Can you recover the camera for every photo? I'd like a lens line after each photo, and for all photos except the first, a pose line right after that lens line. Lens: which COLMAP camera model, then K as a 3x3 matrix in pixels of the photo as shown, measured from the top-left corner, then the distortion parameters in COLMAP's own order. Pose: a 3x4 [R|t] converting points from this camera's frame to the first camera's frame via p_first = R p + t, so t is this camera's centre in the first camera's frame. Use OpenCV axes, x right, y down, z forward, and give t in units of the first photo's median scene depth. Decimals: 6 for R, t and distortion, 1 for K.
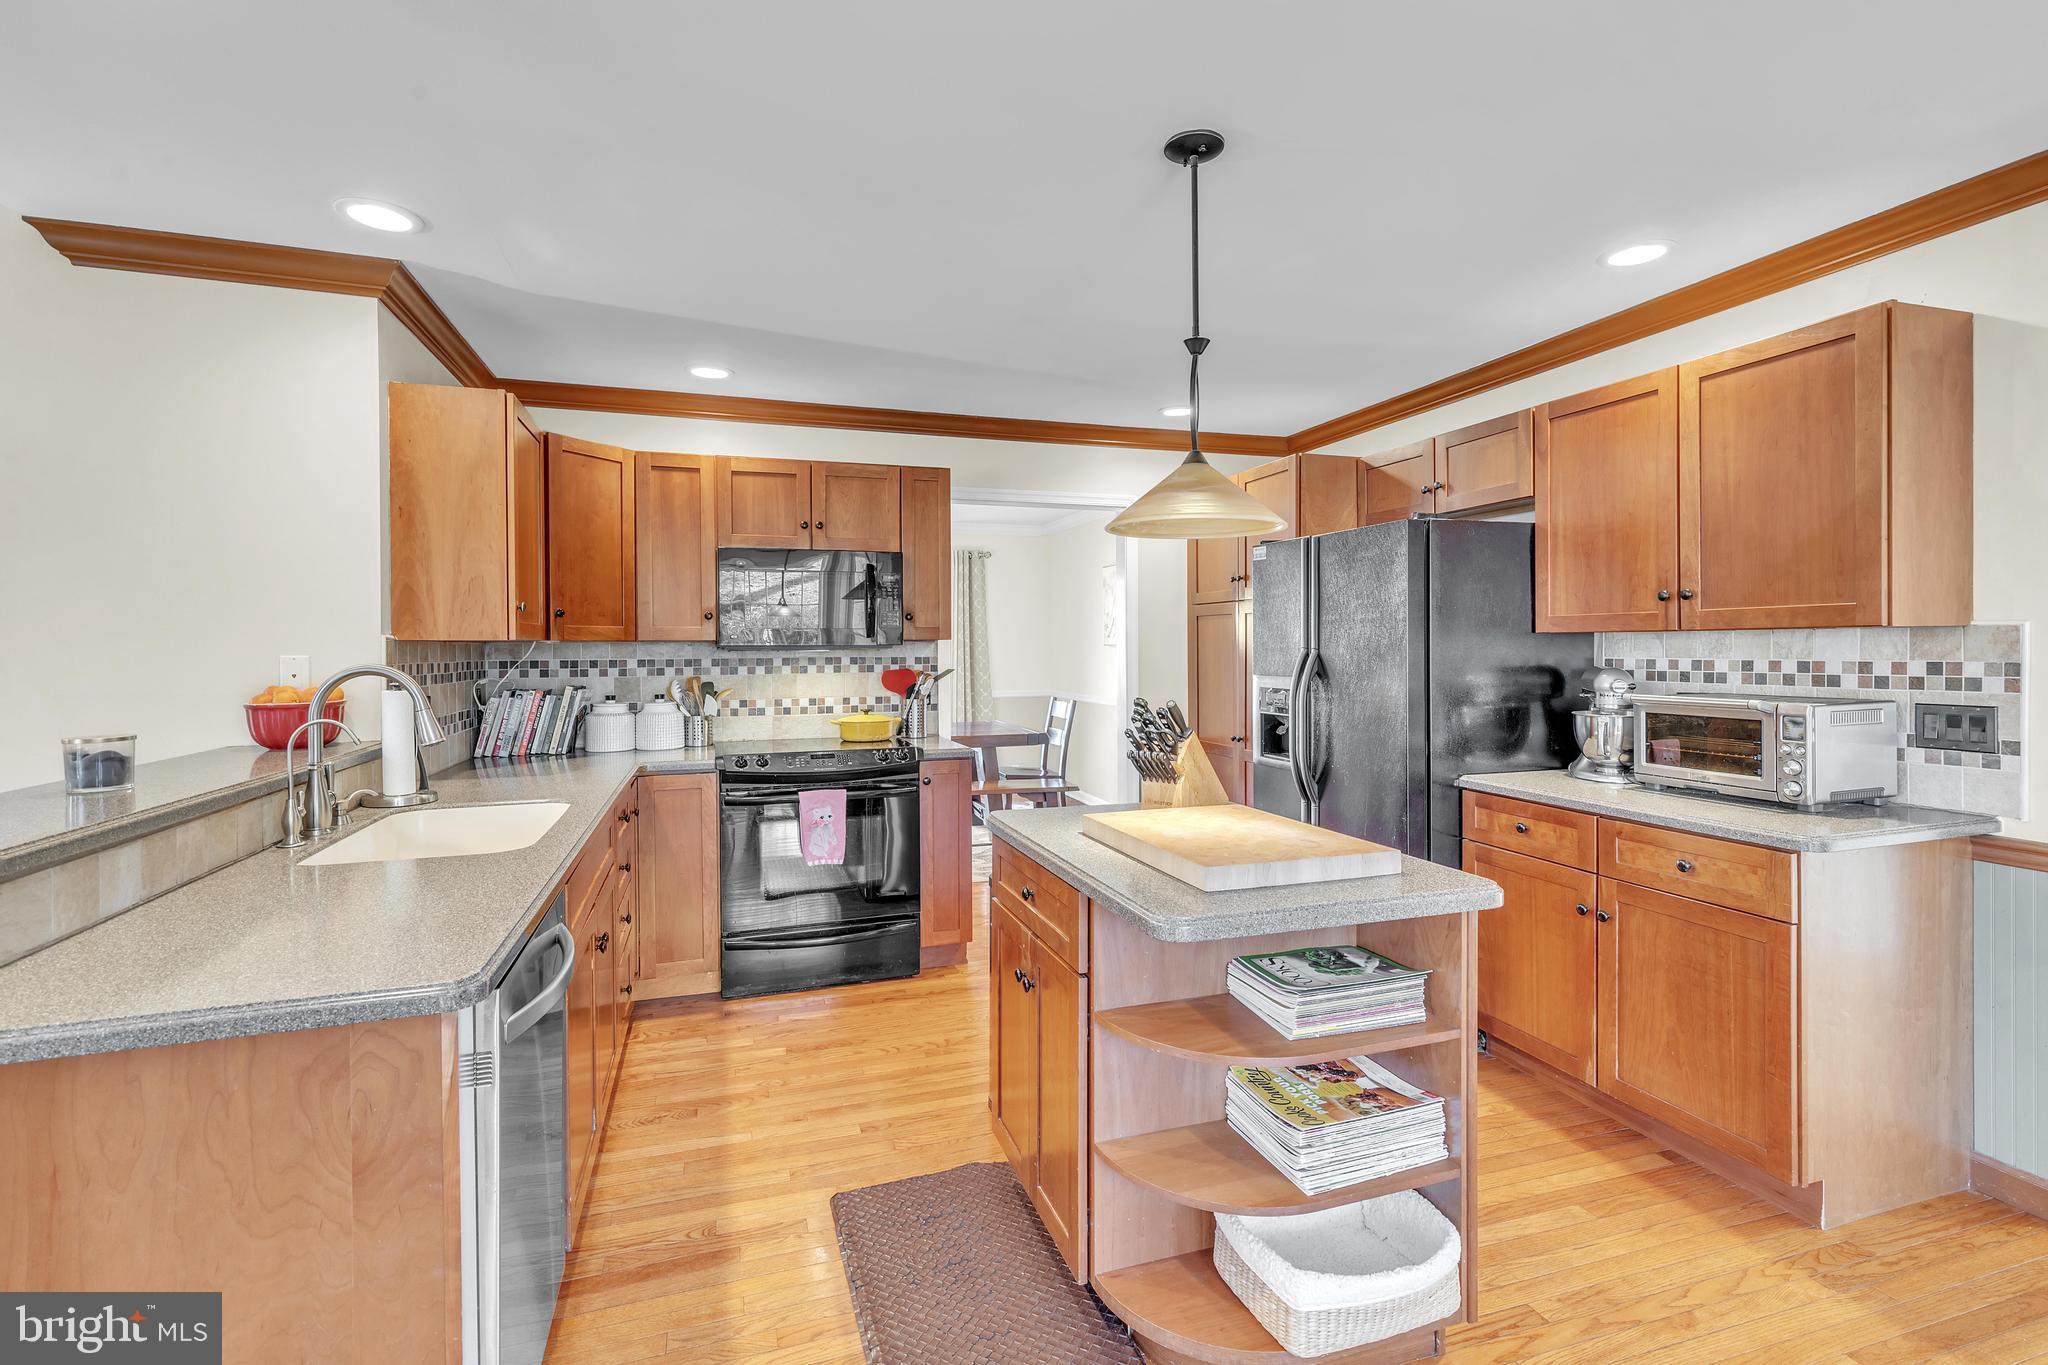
lens RADIAL K [[932.0, 0, 1025.9], [0, 932.0, 659.4], [0, 0, 1]] dist [0.000403, -0.000064]
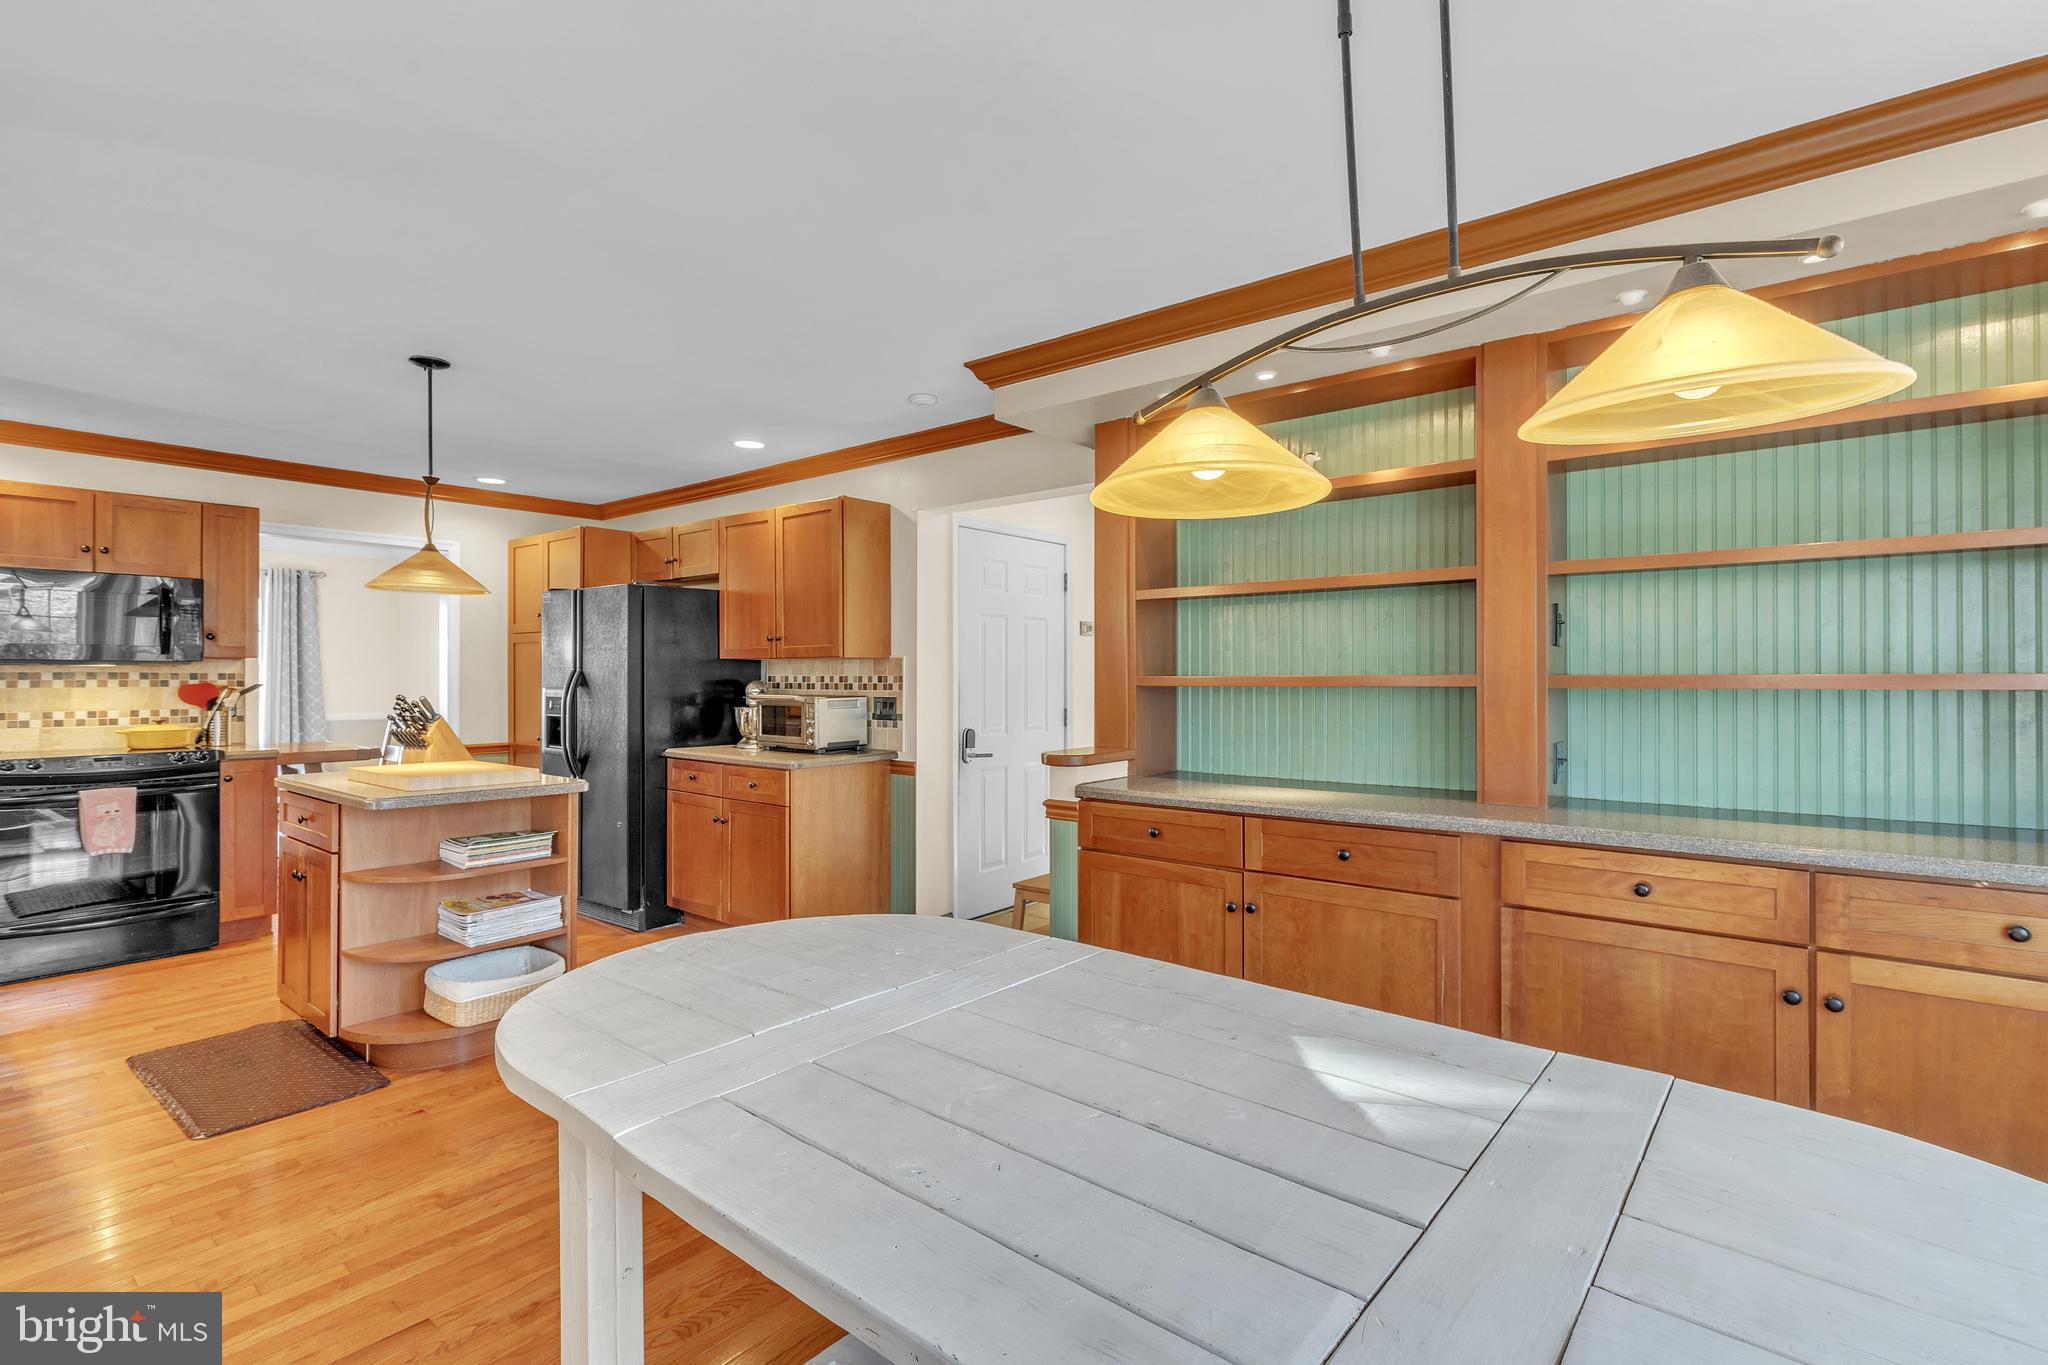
lens RADIAL K [[958.8, 0, 1034.9], [0, 958.8, 679.5], [0, 0, 1]] dist [-0.001711, -0.001837]
pose [[0.837628, 0.006465, 0.546203, 0.088360], [0.000028, 0.999929, -0.011878, 0.022489], [-0.546241, 0.009965, 0.837569, -0.582357]]
